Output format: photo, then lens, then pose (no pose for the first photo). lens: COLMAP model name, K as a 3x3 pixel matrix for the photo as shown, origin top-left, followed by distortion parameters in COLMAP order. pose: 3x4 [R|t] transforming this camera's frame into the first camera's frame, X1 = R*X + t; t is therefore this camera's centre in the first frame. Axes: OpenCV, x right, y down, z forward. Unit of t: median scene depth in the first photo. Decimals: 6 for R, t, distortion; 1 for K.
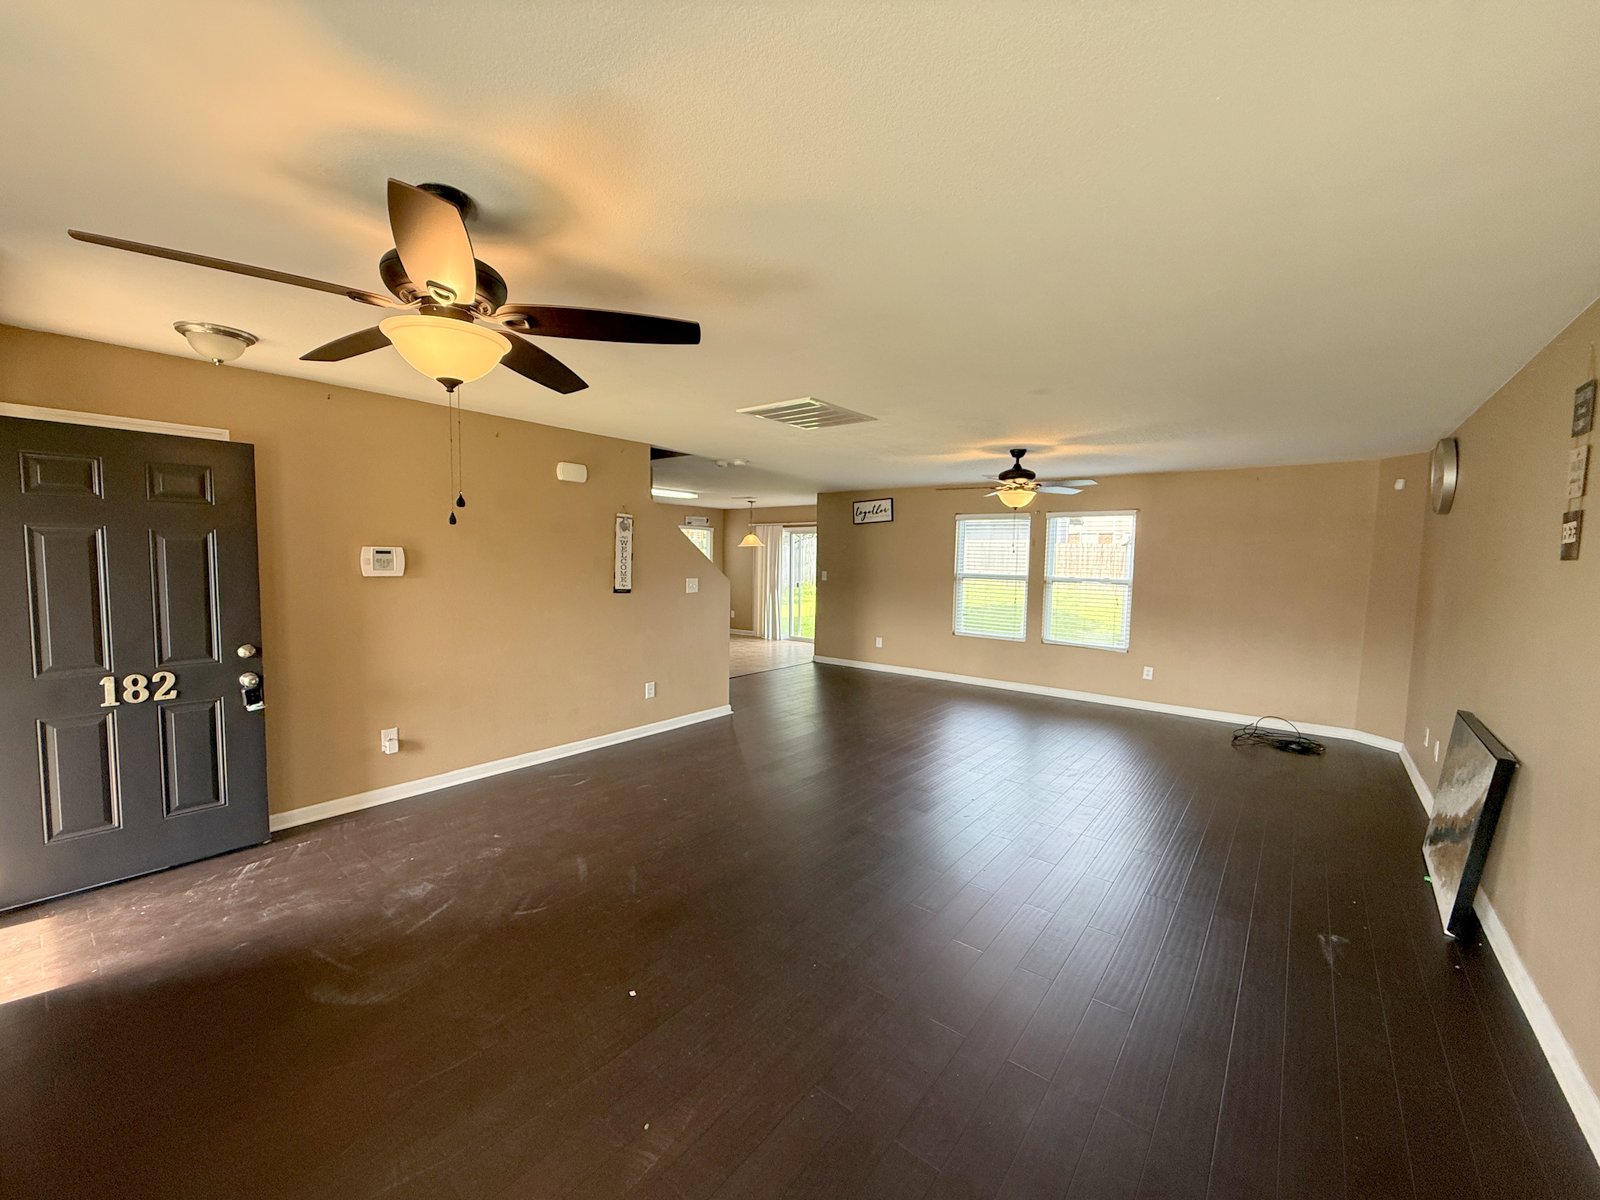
lens RADIAL K [[634.6, 0, 800.0], [0, 634.6, 600.0], [0, 0, 1]] dist [0.000759, -0.000182]
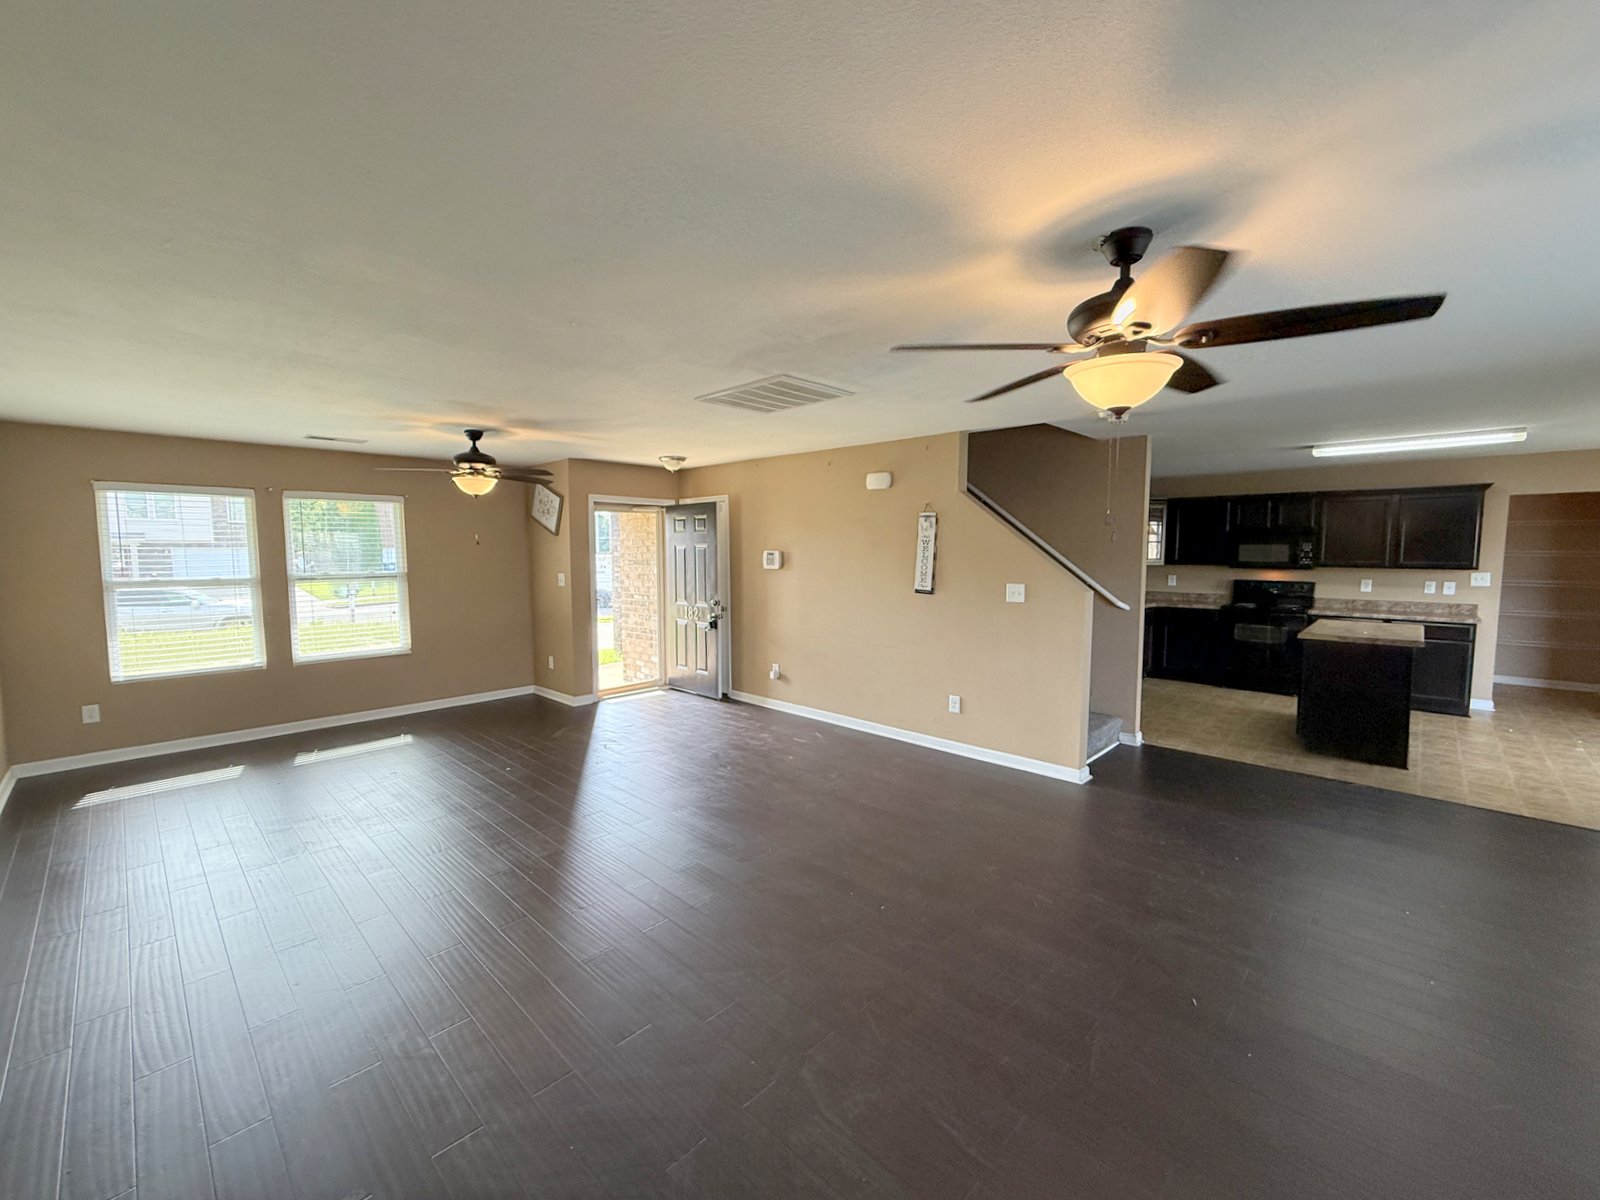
lens RADIAL K [[646.9, 0, 800.0], [0, 646.9, 600.0], [0, 0, 1]] dist [-0.000035, -0.000157]
pose [[-0.087751, 0.062651, -0.994170, 0.738059], [-0.069313, 0.995217, 0.068835, -0.057530], [0.993728, 0.074949, -0.082989, 0.904624]]
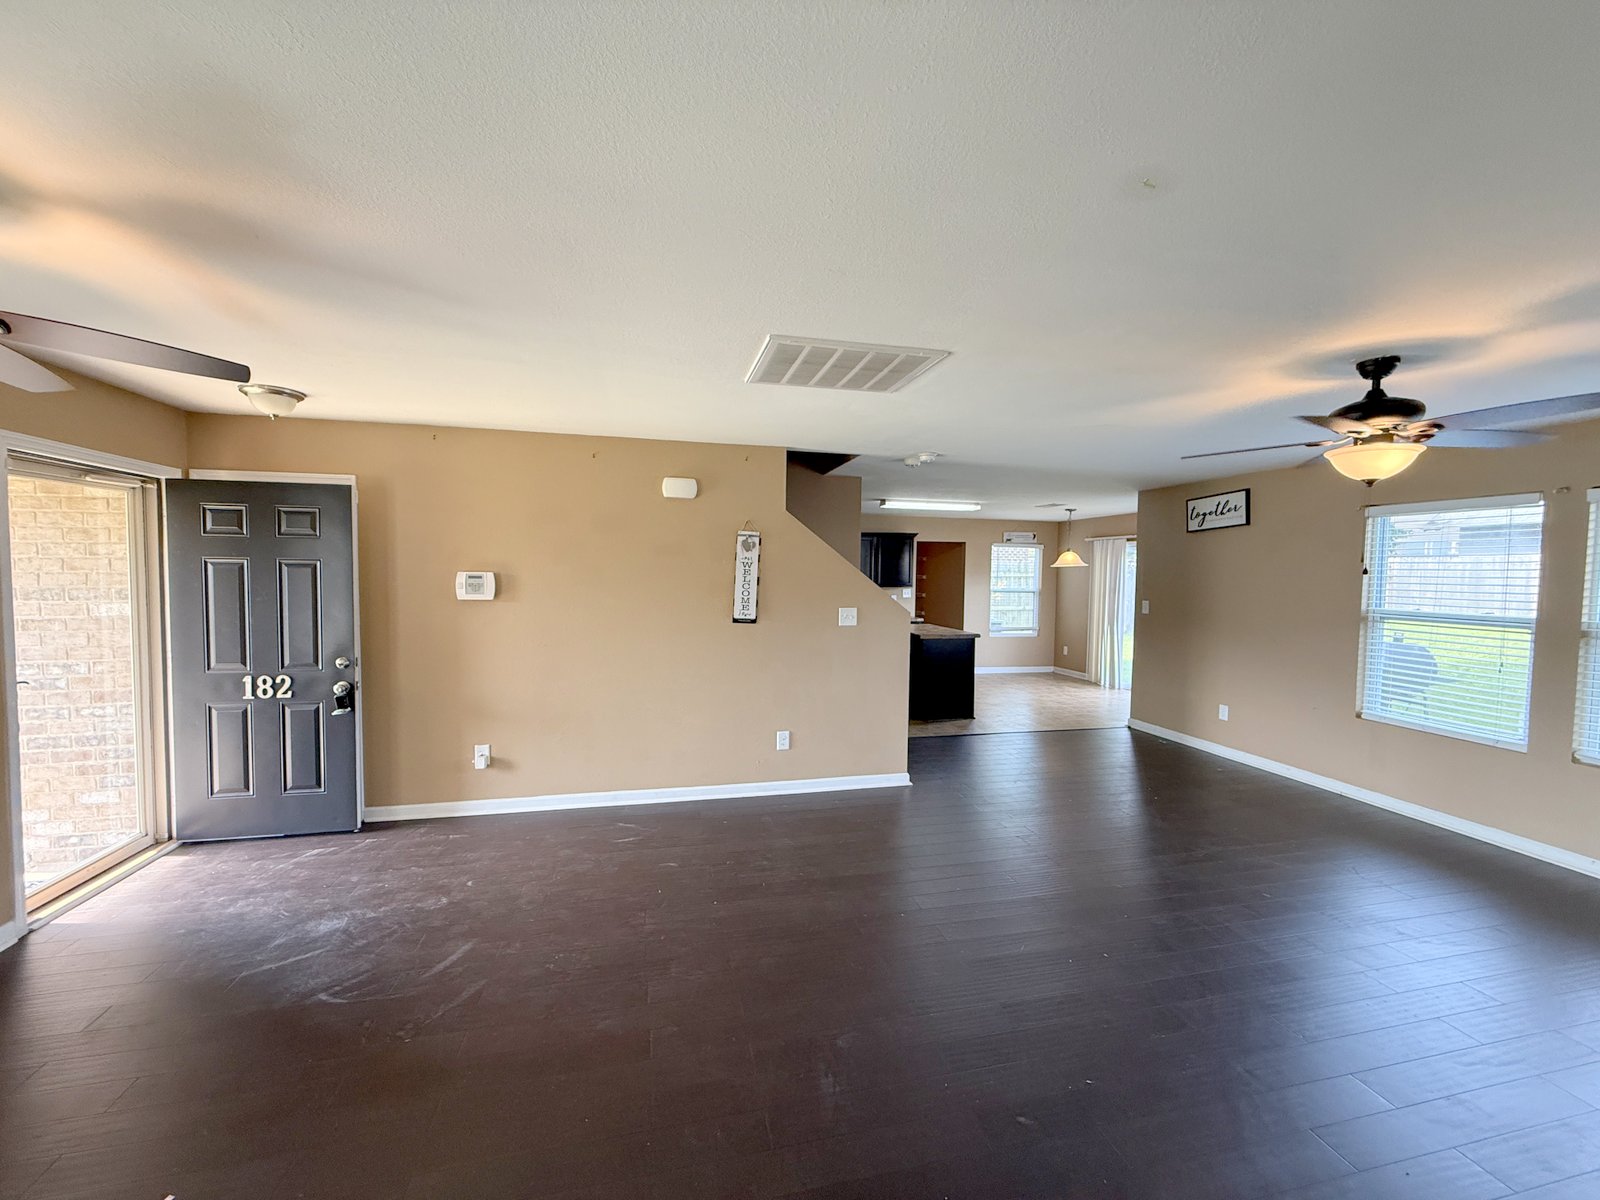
lens RADIAL K [[634.6, 0, 800.0], [0, 634.6, 600.0], [0, 0, 1]] dist [0.000759, -0.000182]
pose [[0.785417, 0.019750, -0.618652, 0.314143], [-0.041438, 0.998926, -0.020718, -0.028008], [0.617578, 0.041908, 0.785392, 0.374354]]
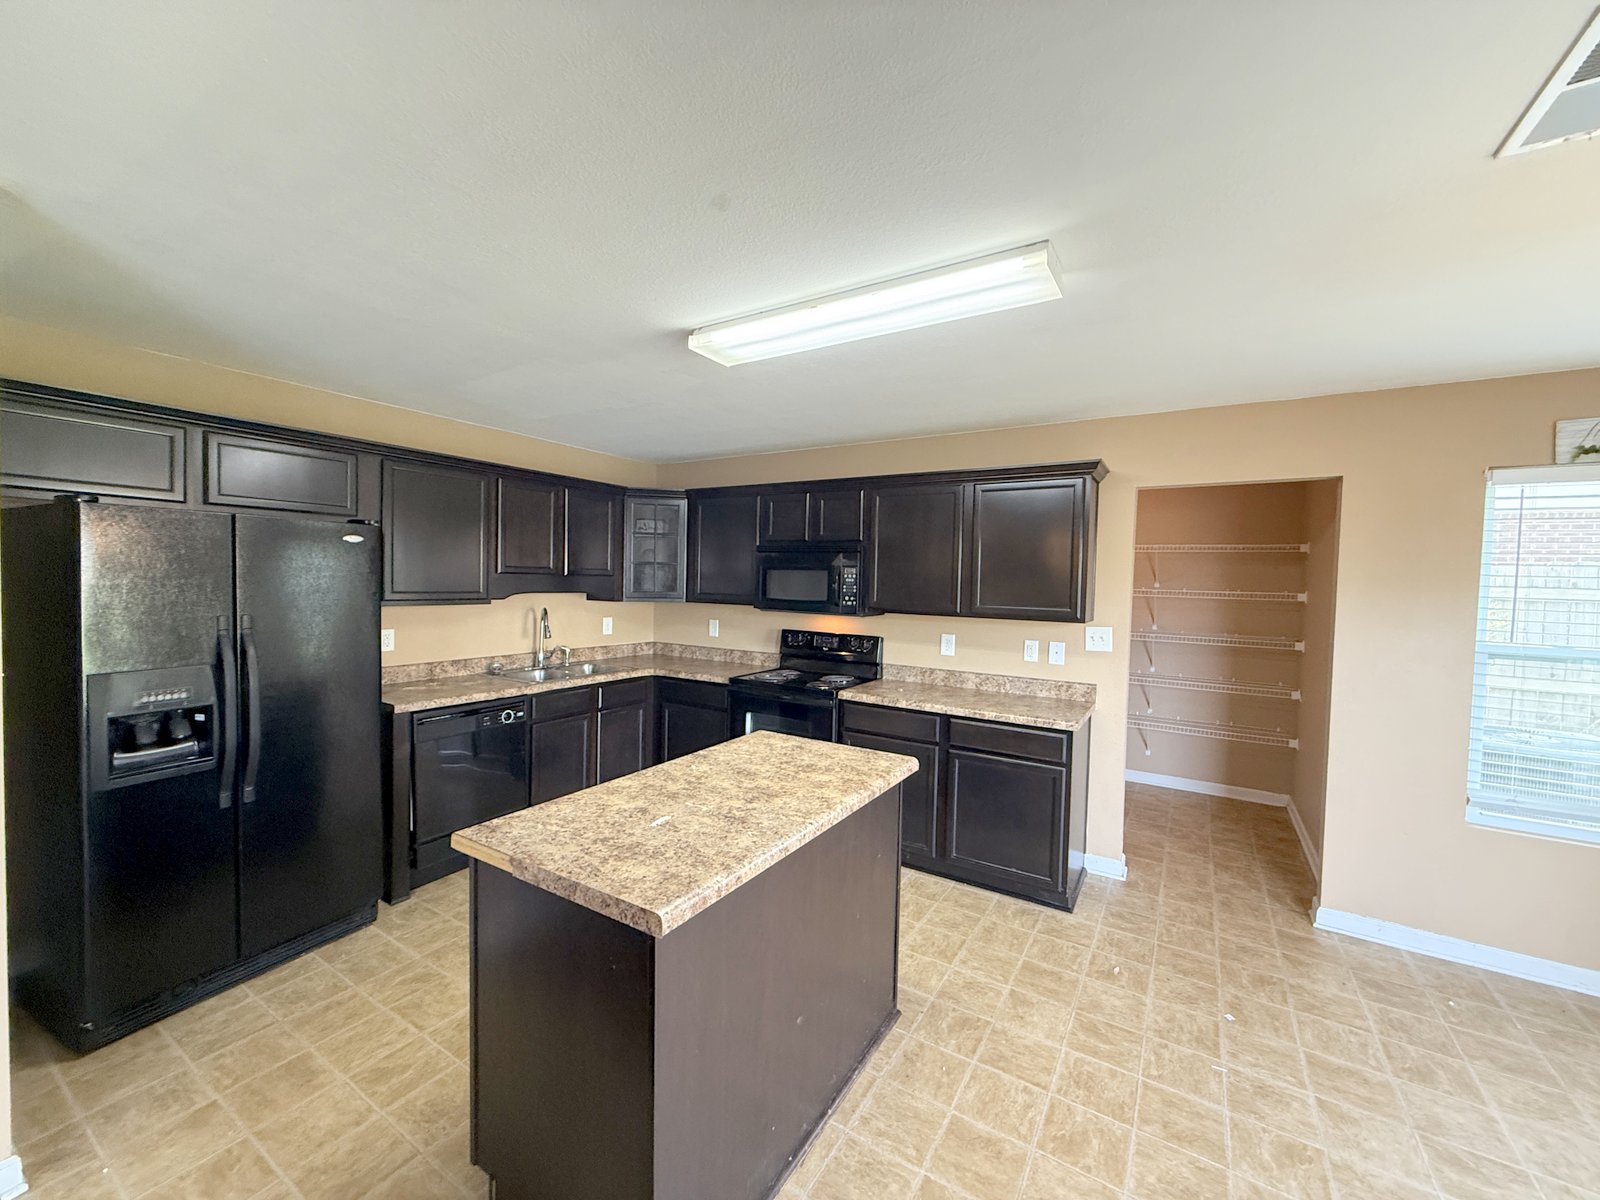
lens RADIAL K [[634.6, 0, 800.0], [0, 634.6, 600.0], [0, 0, 1]] dist [0.000759, -0.000182]
pose [[0.112325, 0.021648, -0.993436, 0.001387], [-0.087648, 0.996082, 0.011795, -0.125196], [0.989798, 0.085747, 0.113783, 1.722788]]
